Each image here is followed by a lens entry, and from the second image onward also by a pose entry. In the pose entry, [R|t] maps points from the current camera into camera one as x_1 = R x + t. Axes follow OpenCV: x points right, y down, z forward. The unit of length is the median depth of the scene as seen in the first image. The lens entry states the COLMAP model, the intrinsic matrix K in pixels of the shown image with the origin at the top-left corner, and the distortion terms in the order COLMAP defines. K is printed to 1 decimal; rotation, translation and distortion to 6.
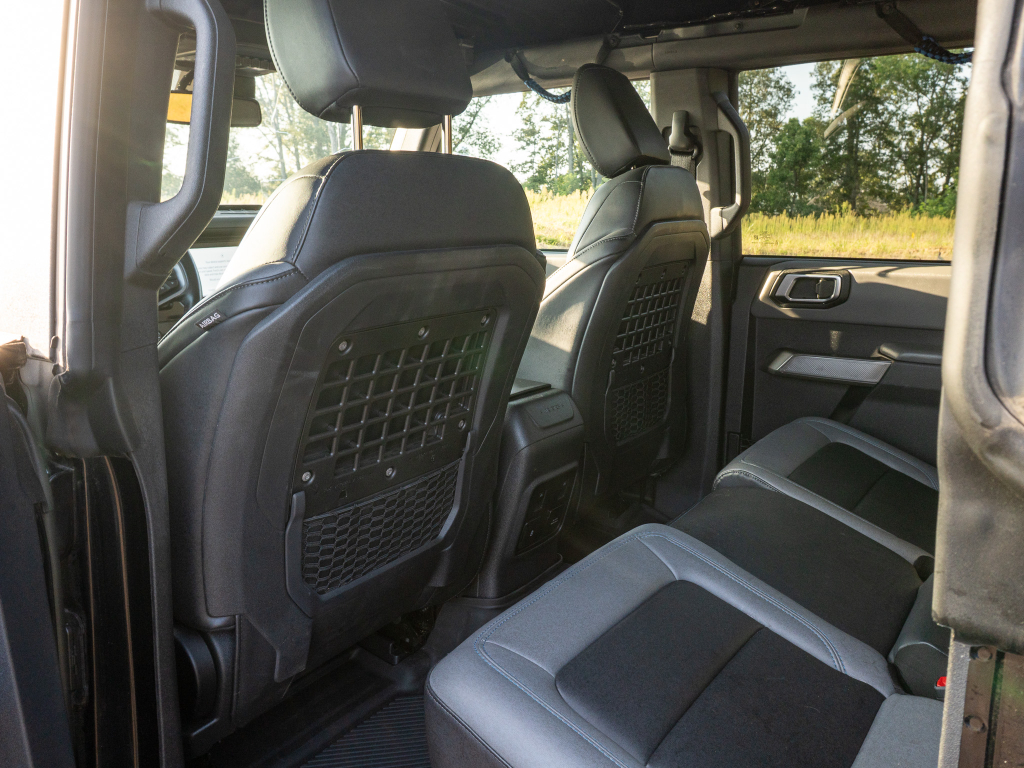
lens RADIAL K [[815.9, 0, 514.0], [0, 815.9, 383.3], [0, 0, 1]] dist [-0.023154, 0.001615]
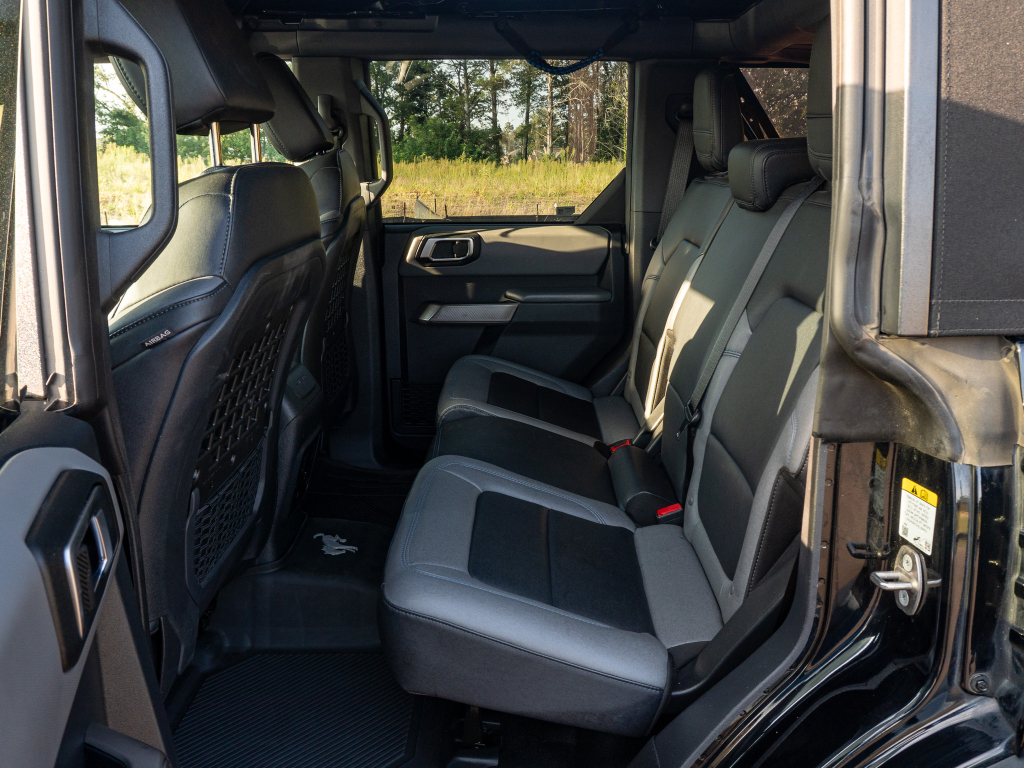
lens RADIAL K [[815.9, 0, 526.5], [0, 815.9, 386.2], [0, 0, 1]] dist [-0.023154, 0.001615]
pose [[0.811806, -0.159607, 0.561691, -0.256413], [0.122087, 0.987053, 0.104025, -0.029221], [-0.571022, -0.015873, 0.820781, -0.058607]]
